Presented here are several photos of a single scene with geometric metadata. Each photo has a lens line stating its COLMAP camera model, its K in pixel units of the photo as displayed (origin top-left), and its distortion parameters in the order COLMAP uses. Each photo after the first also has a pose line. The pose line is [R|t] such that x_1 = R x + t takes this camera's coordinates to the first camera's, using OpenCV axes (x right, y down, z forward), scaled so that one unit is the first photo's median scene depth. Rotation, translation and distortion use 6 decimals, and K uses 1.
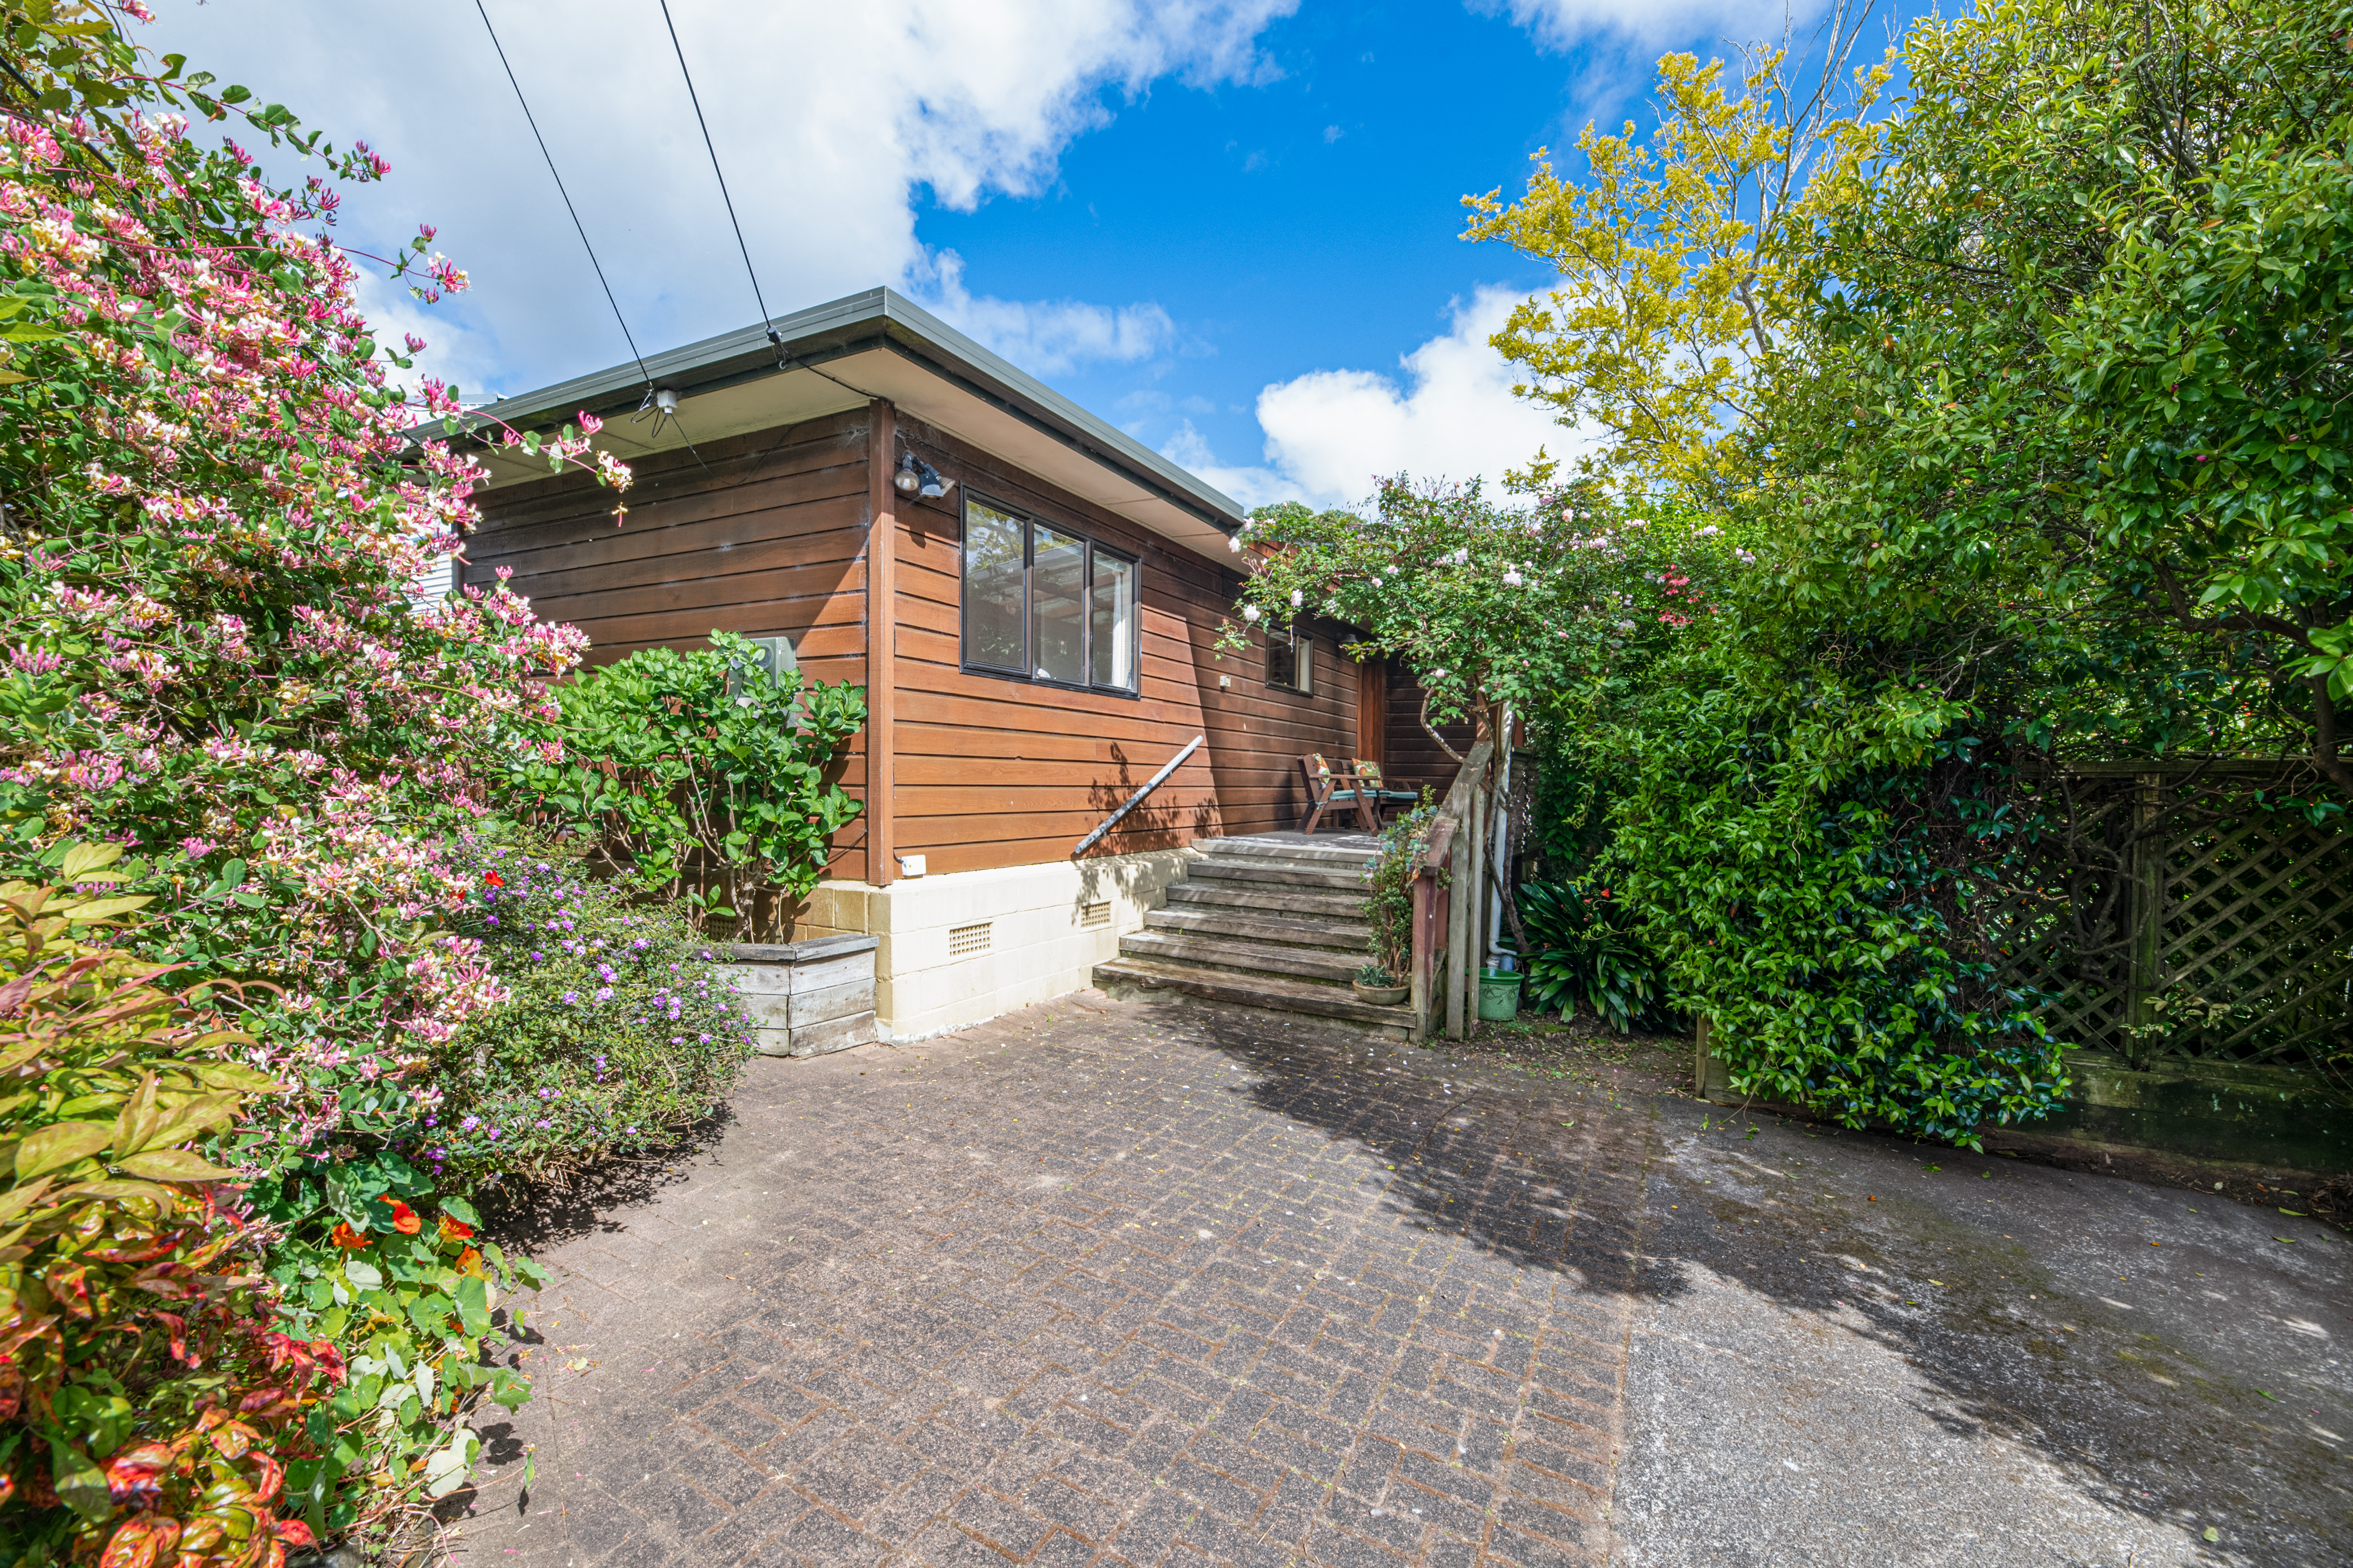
lens RADIAL K [[960.3, 0, 1172.9], [0, 960.3, 792.9], [0, 0, 1]] dist [-0.000374, -0.000181]
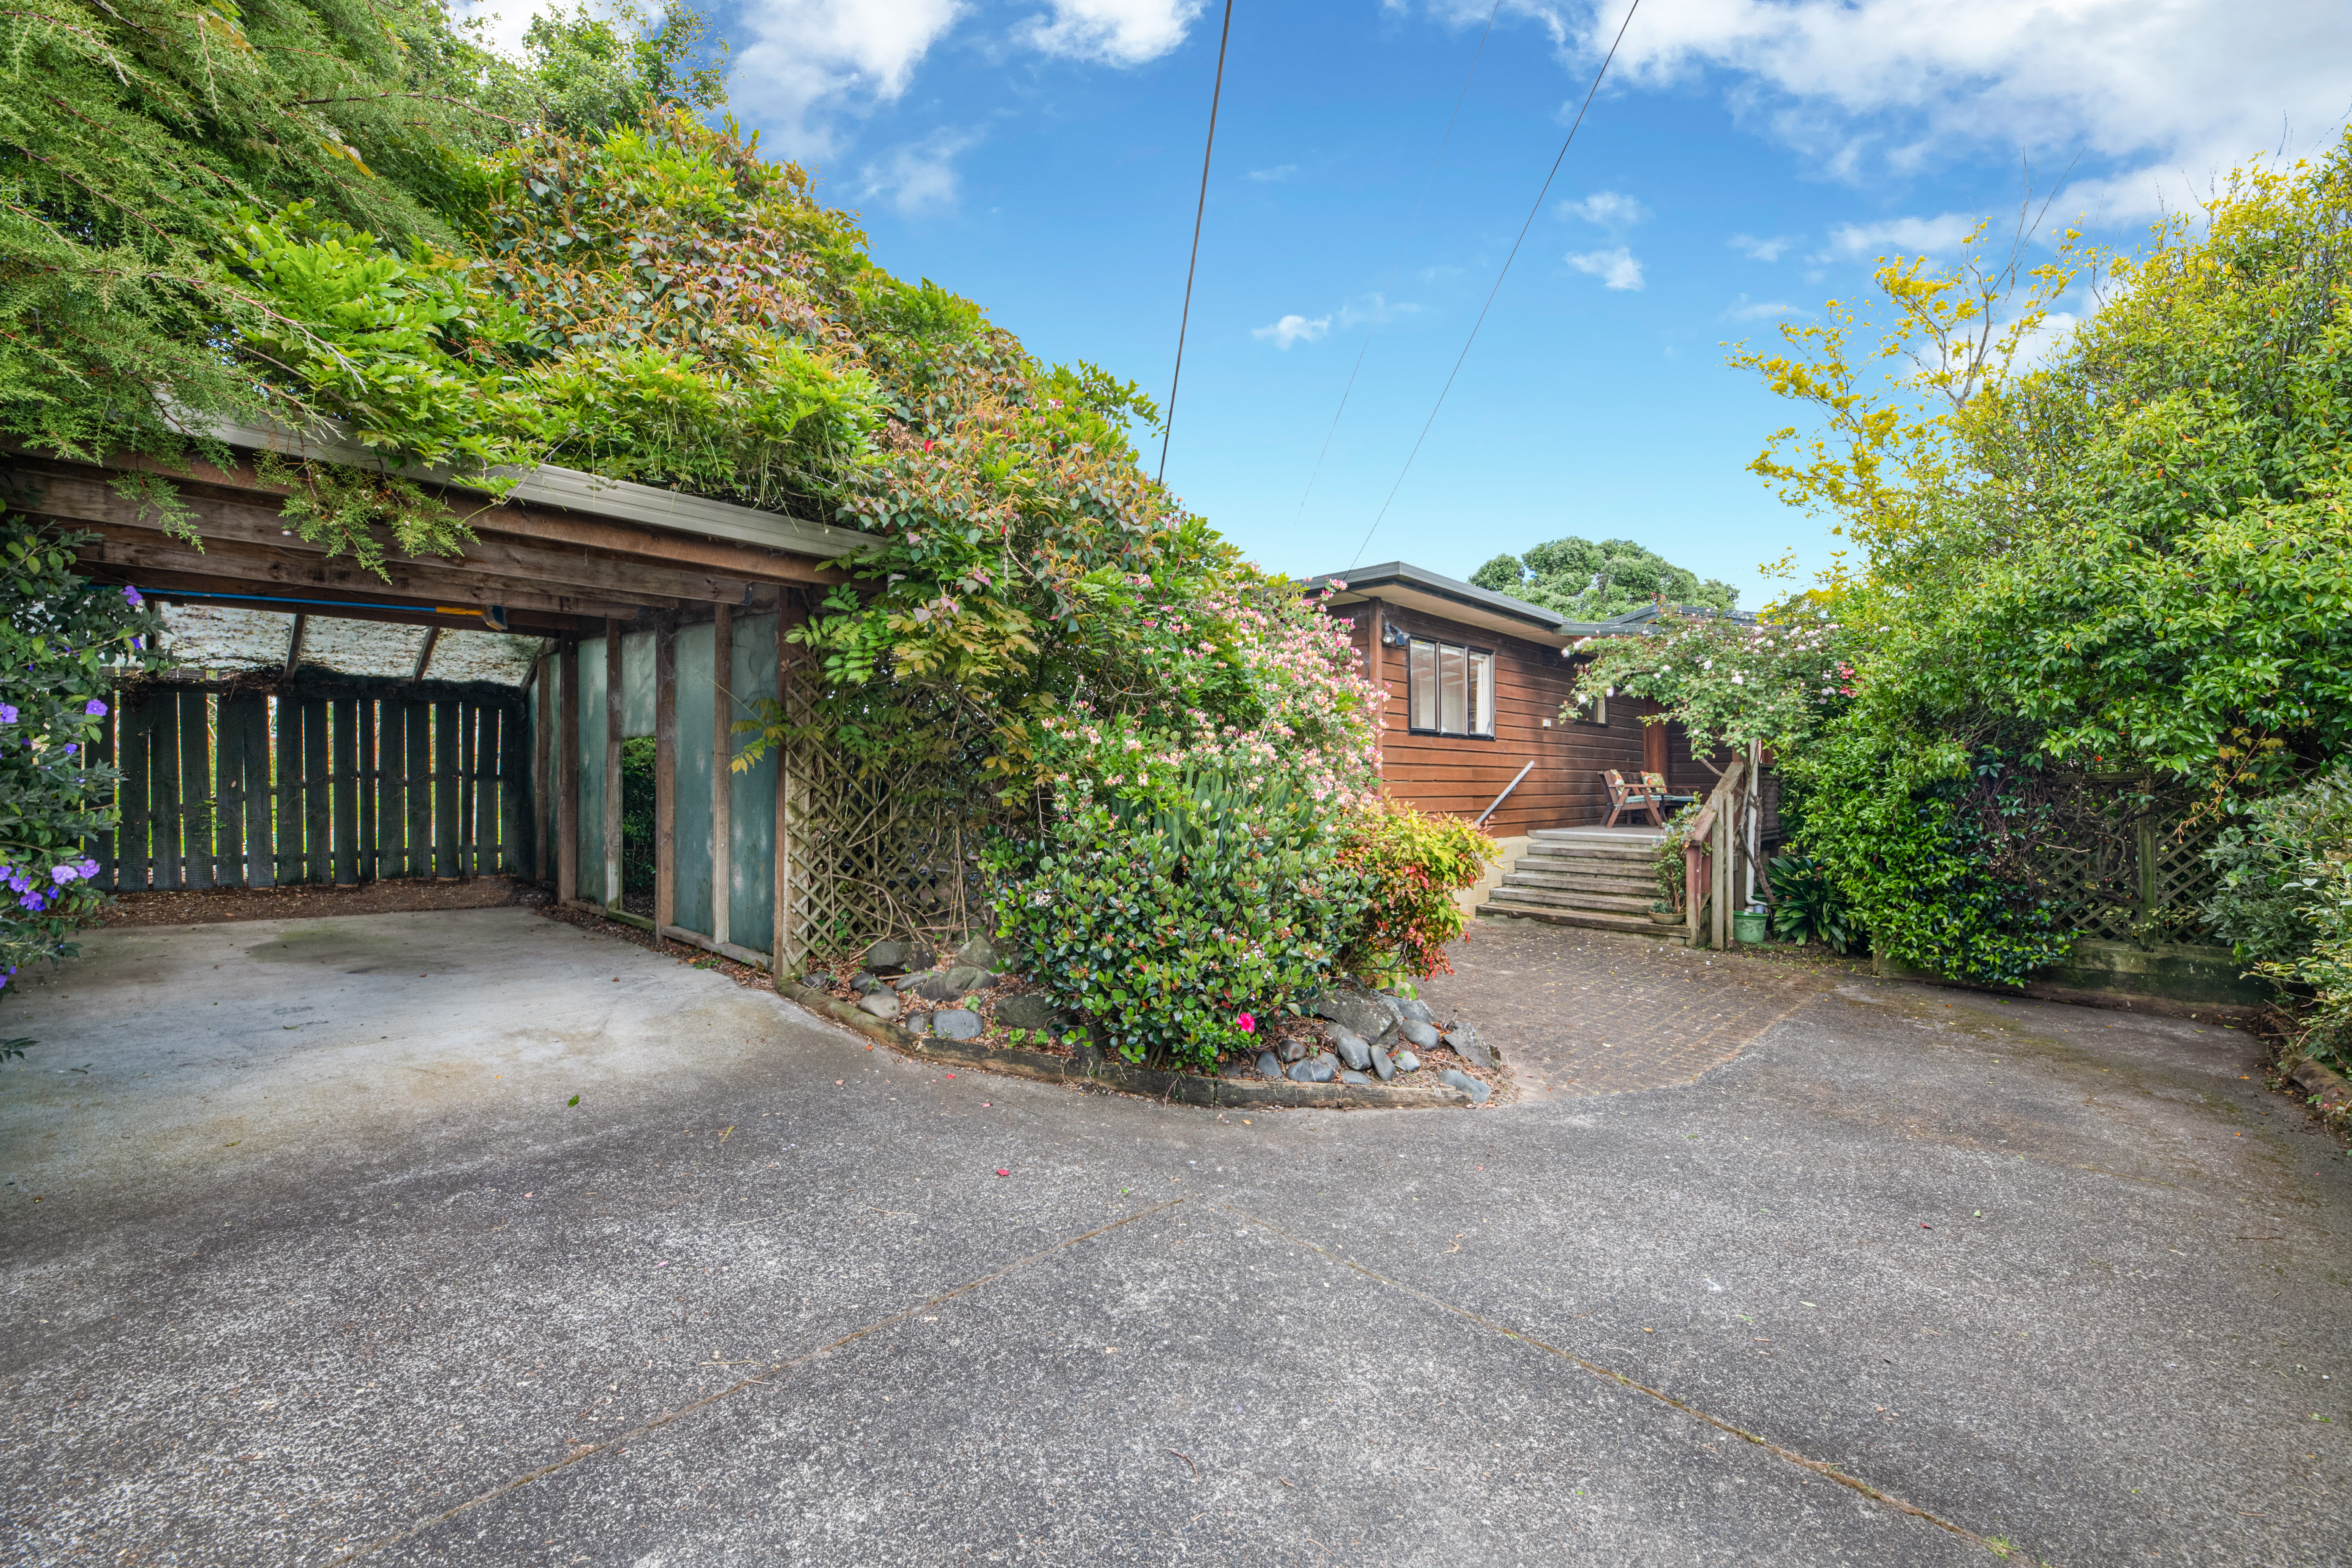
lens RADIAL K [[960.1, 0, 1186.5], [0, 960.1, 776.5], [0, 0, 1]] dist [-0.000374, -0.000181]
pose [[0.968248, -0.020291, -0.249167, -0.173388], [0.013501, 0.999490, -0.028930, 0.001155], [0.249627, 0.024647, 0.968028, -0.842782]]
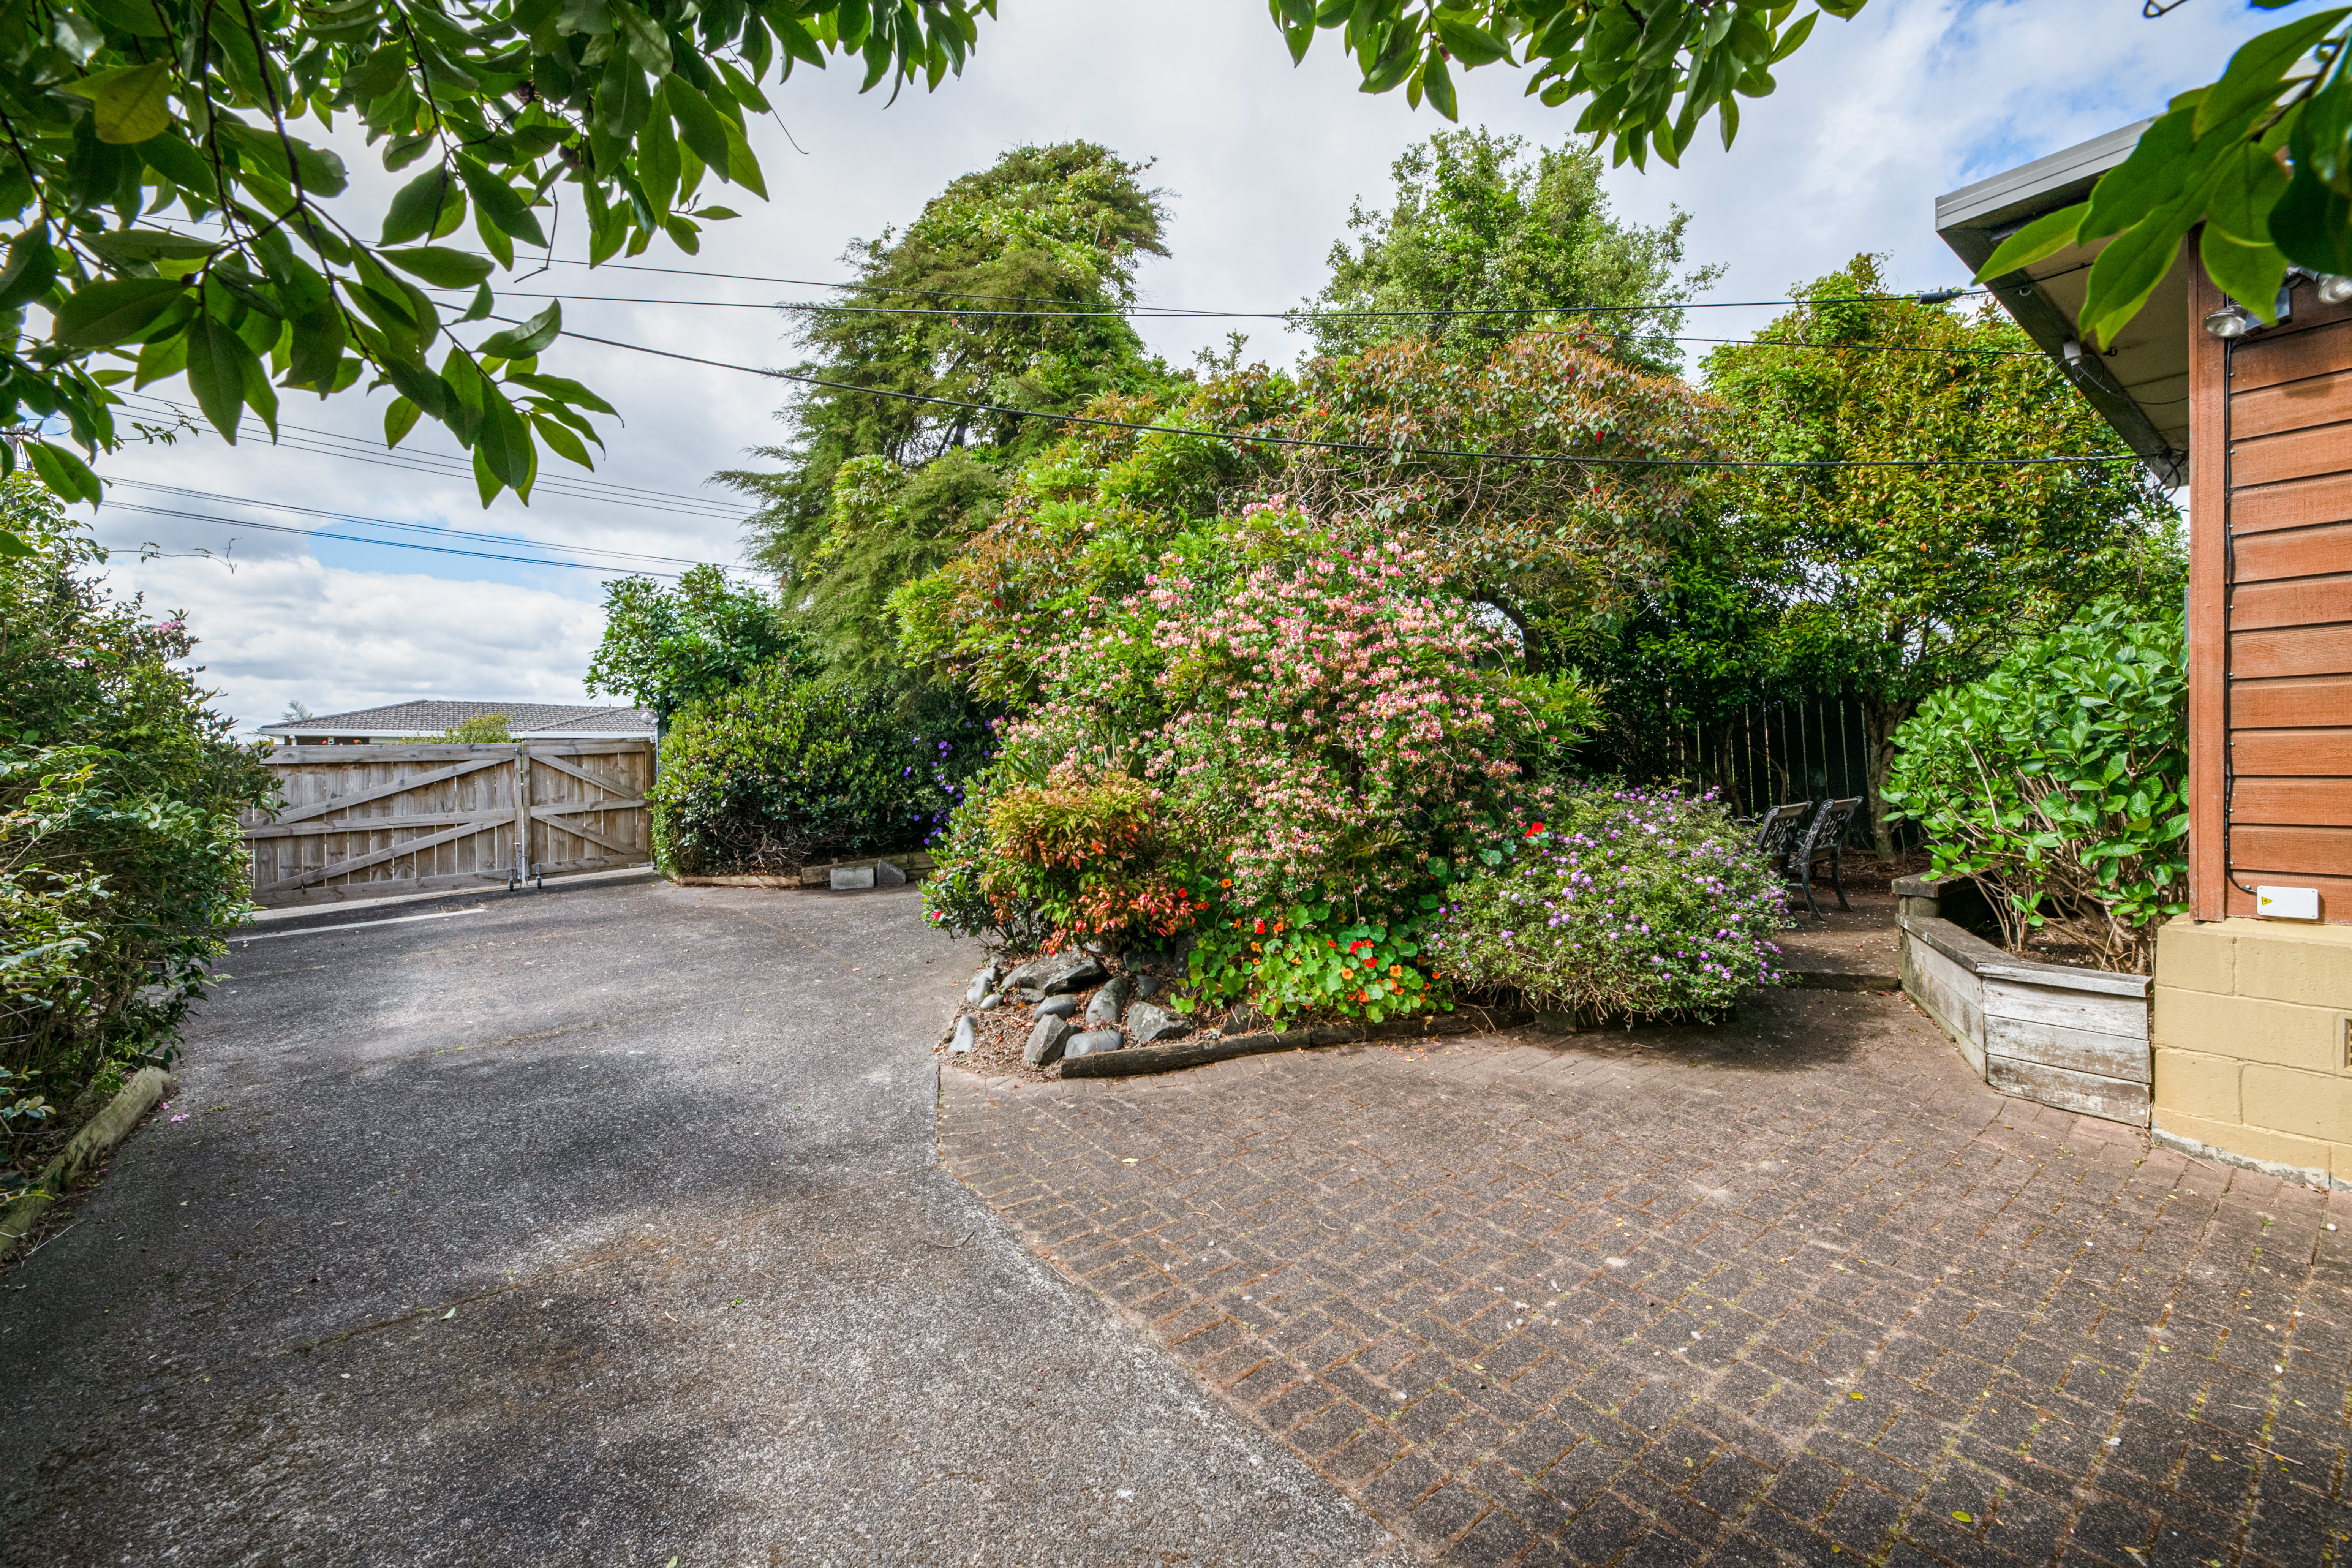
lens RADIAL K [[960.1, 0, 1177.7], [0, 960.1, 774.3], [0, 0, 1]] dist [-0.000374, -0.000181]
pose [[-0.388054, -0.008858, -0.921594, 0.531474], [-0.022824, 0.999739, 0.000001, 0.006735], [0.921354, 0.021035, -0.388155, 0.499965]]
